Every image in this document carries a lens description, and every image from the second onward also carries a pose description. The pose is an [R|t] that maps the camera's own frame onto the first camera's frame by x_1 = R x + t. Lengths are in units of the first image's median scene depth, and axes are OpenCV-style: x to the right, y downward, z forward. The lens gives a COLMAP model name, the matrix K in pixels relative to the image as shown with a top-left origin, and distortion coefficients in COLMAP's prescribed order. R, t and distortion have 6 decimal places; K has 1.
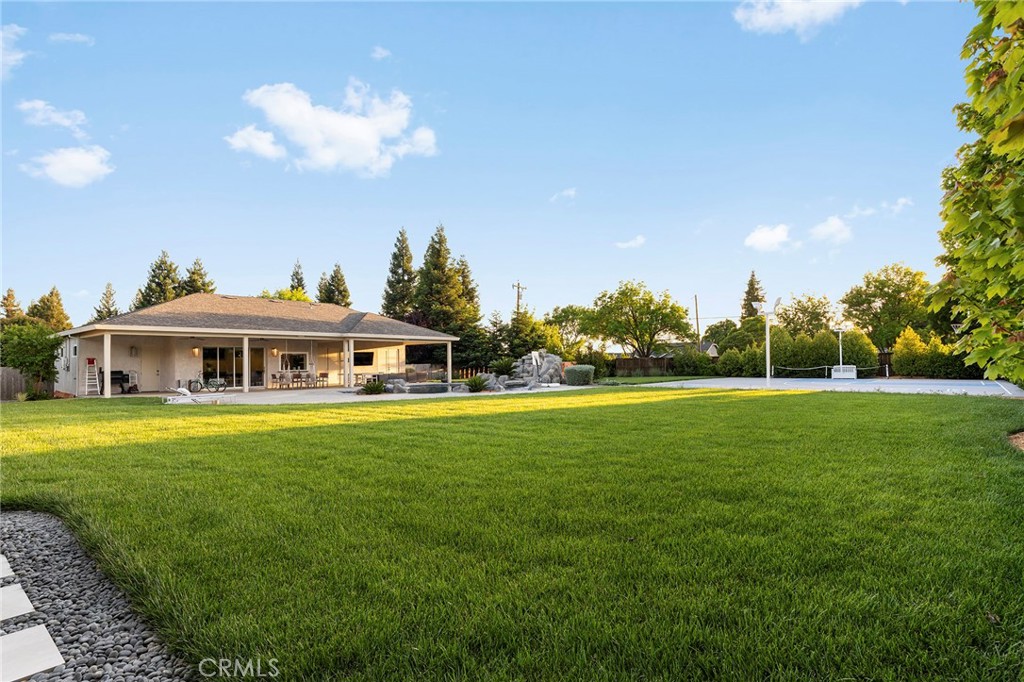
lens RADIAL K [[549.4, 0, 512.0], [0, 549.4, 341.0], [0, 0, 1]] dist [0.001463, 0.000139]
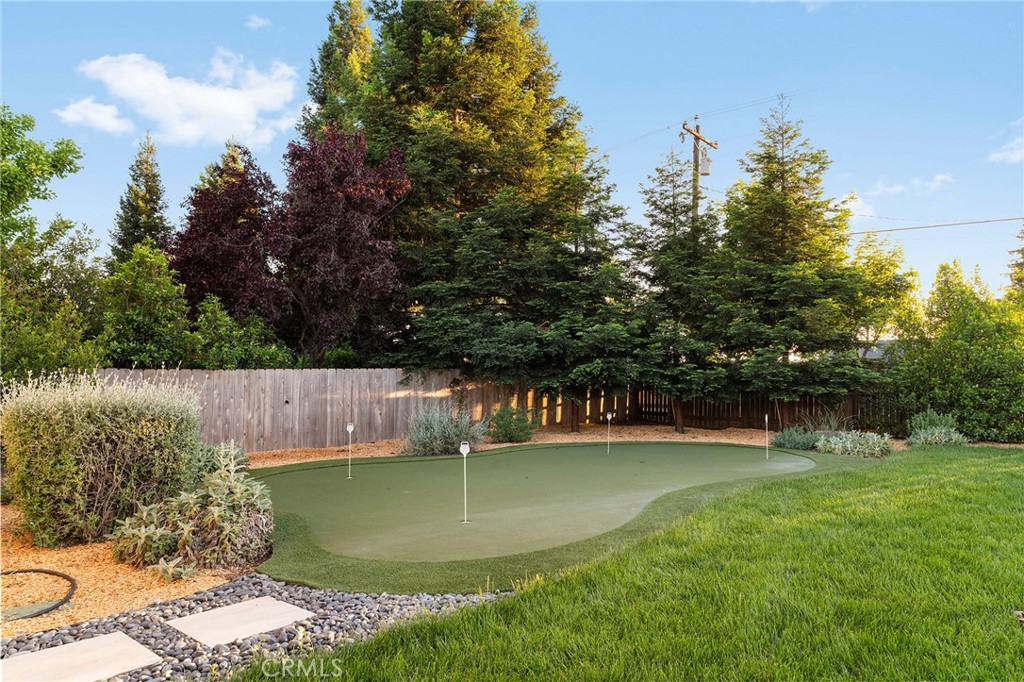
lens RADIAL K [[625.0, 0, 512.0], [0, 625.0, 341.0], [0, 0, 1]] dist [-0.001758, -0.000063]
pose [[0.998226, 0.014289, -0.057805, -0.086037], [-0.014728, 0.999866, -0.007178, 0.031053], [0.057695, 0.008017, 0.998302, 0.728278]]
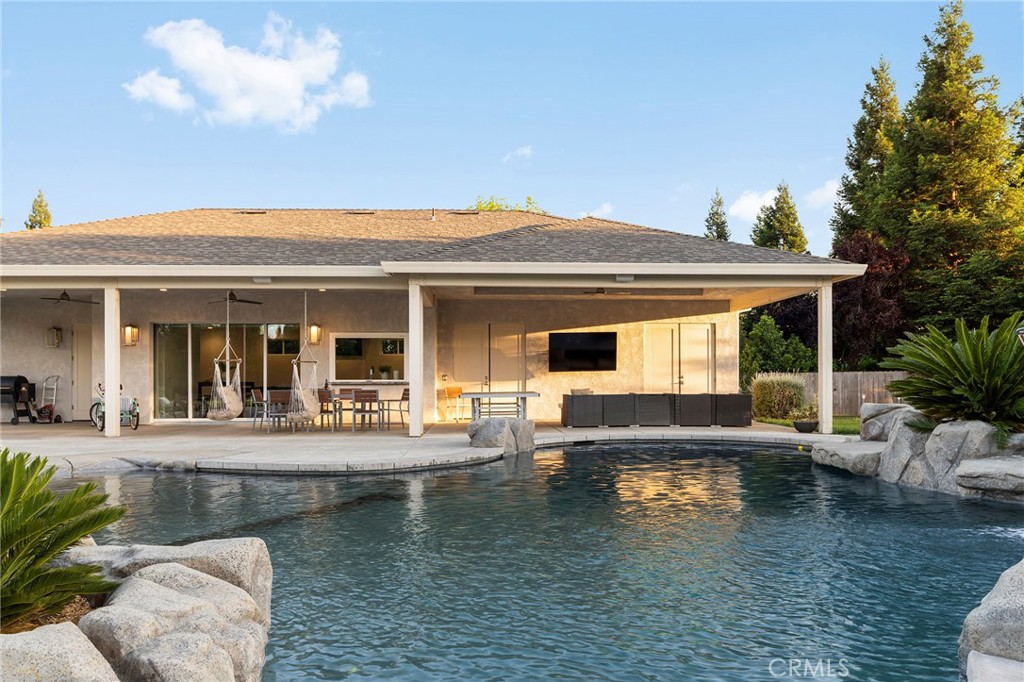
lens RADIAL K [[737.0, 0, 510.6], [0, 737.0, 382.8], [0, 0, 1]] dist [-0.001087, -0.002871]
pose [[0.684046, 0.012620, -0.729329, 0.033288], [0.023922, 0.998924, 0.039721, 0.023020], [0.729046, -0.044618, 0.683009, 0.449176]]
